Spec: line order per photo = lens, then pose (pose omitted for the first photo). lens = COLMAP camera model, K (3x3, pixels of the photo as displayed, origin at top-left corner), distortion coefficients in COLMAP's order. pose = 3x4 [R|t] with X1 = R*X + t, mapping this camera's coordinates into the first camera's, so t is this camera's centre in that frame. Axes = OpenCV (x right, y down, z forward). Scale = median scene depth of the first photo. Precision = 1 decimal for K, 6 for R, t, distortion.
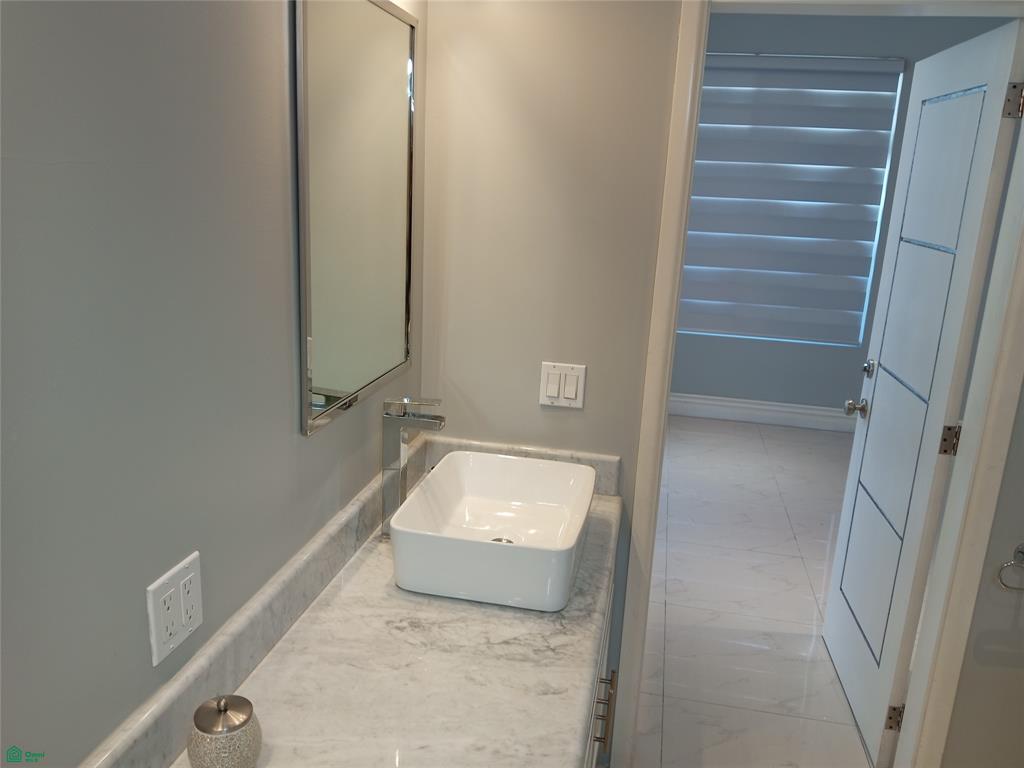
lens RADIAL K [[802.2, 0, 510.4], [0, 802.2, 386.0], [0, 0, 1]] dist [0.059567, -0.102282]
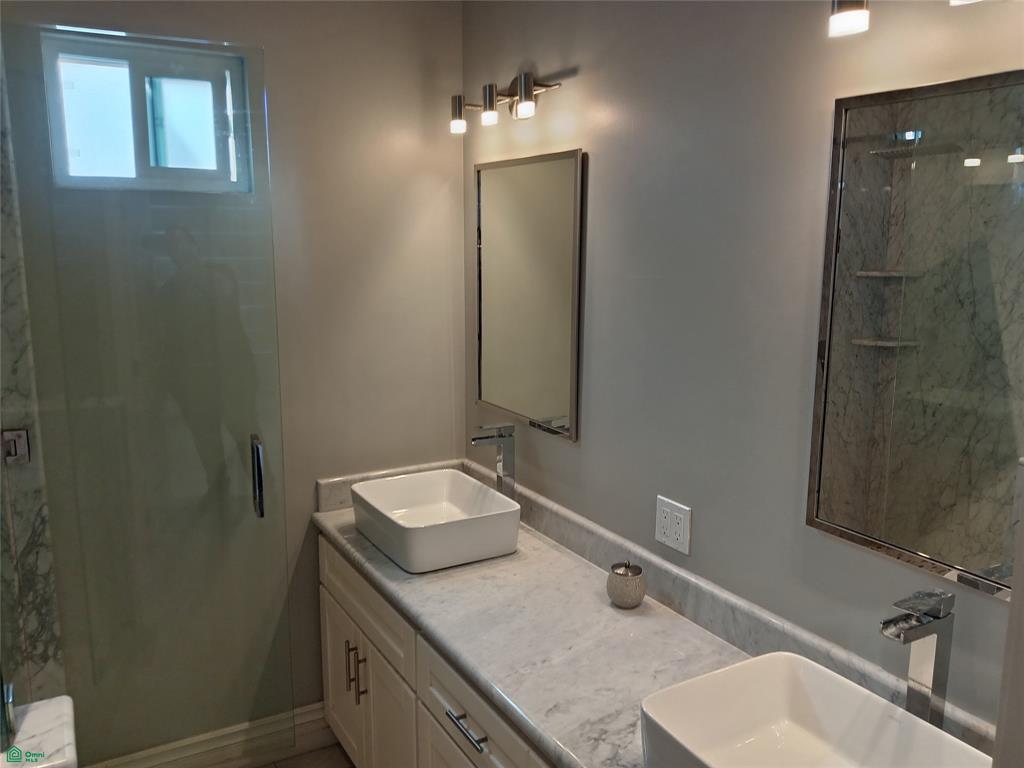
lens RADIAL K [[802.2, 0, 509.5], [0, 802.2, 383.2], [0, 0, 1]] dist [0.059567, -0.102282]
pose [[-0.748473, 0.065110, -0.659961, 0.832890], [-0.198715, 0.927421, 0.316862, -0.418719], [0.632693, 0.368307, -0.681212, 1.561240]]
